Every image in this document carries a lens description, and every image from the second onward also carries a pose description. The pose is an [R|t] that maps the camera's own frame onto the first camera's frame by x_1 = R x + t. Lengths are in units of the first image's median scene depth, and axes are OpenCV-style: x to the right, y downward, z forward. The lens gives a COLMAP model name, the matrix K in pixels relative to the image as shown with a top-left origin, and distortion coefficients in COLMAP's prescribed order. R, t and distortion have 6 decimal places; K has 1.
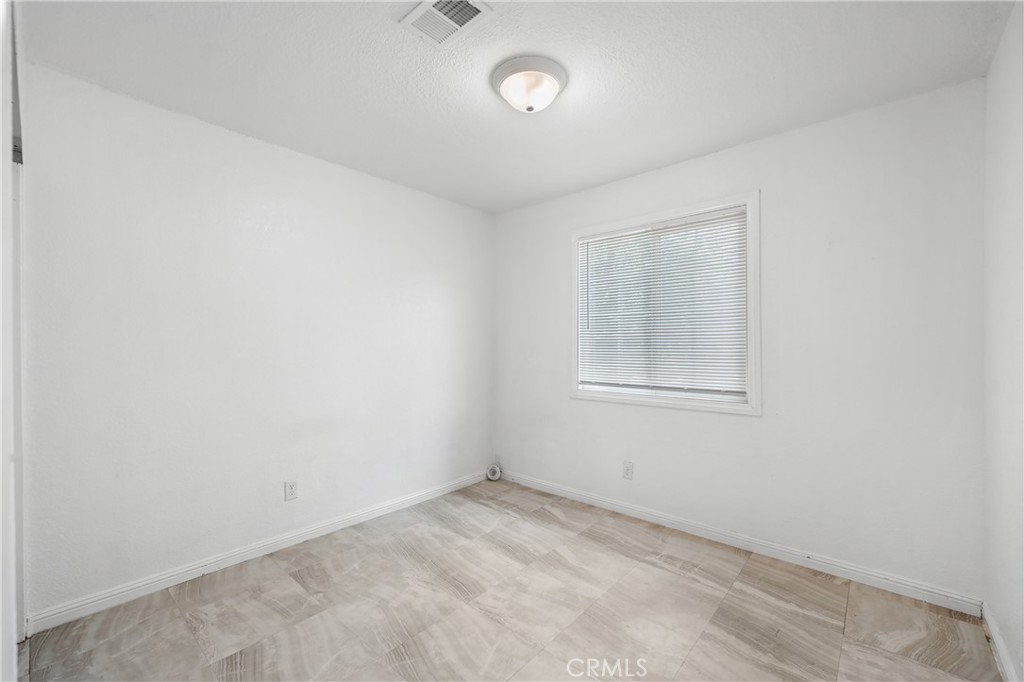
lens RADIAL K [[415.3, 0, 512.0], [0, 415.3, 341.0], [0, 0, 1]] dist [0.000151, -0.000169]
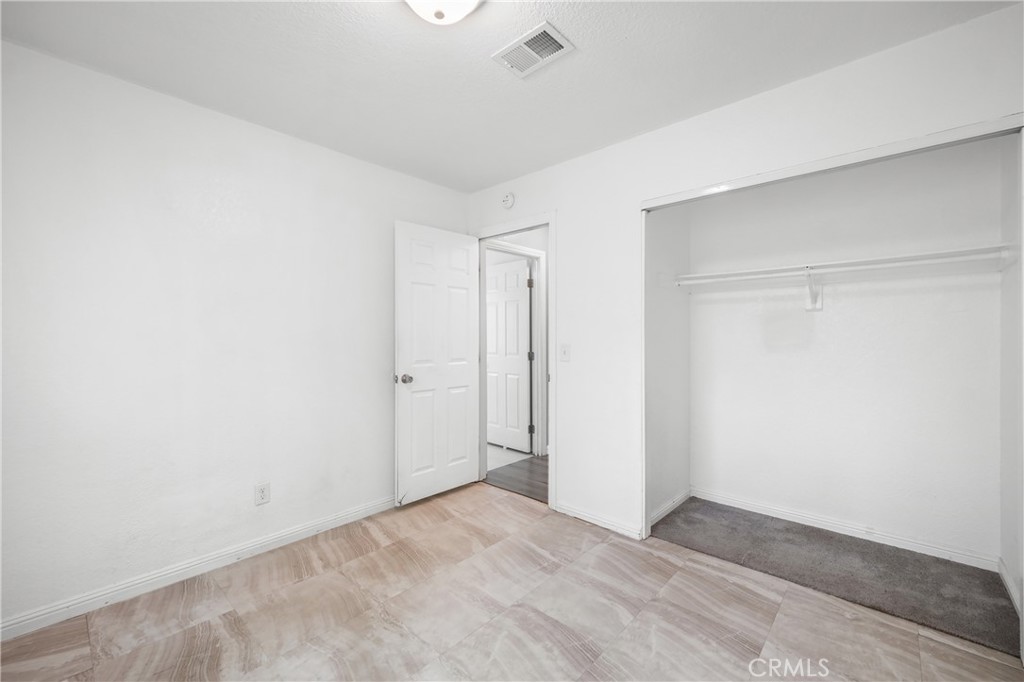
lens RADIAL K [[415.3, 0, 512.0], [0, 415.3, 341.0], [0, 0, 1]] dist [0.000151, -0.000169]
pose [[-0.999869, 0.005105, 0.015350, -0.107118], [0.005100, 0.999987, -0.000383, 0.023909], [-0.015352, -0.000304, -0.999882, 1.968179]]
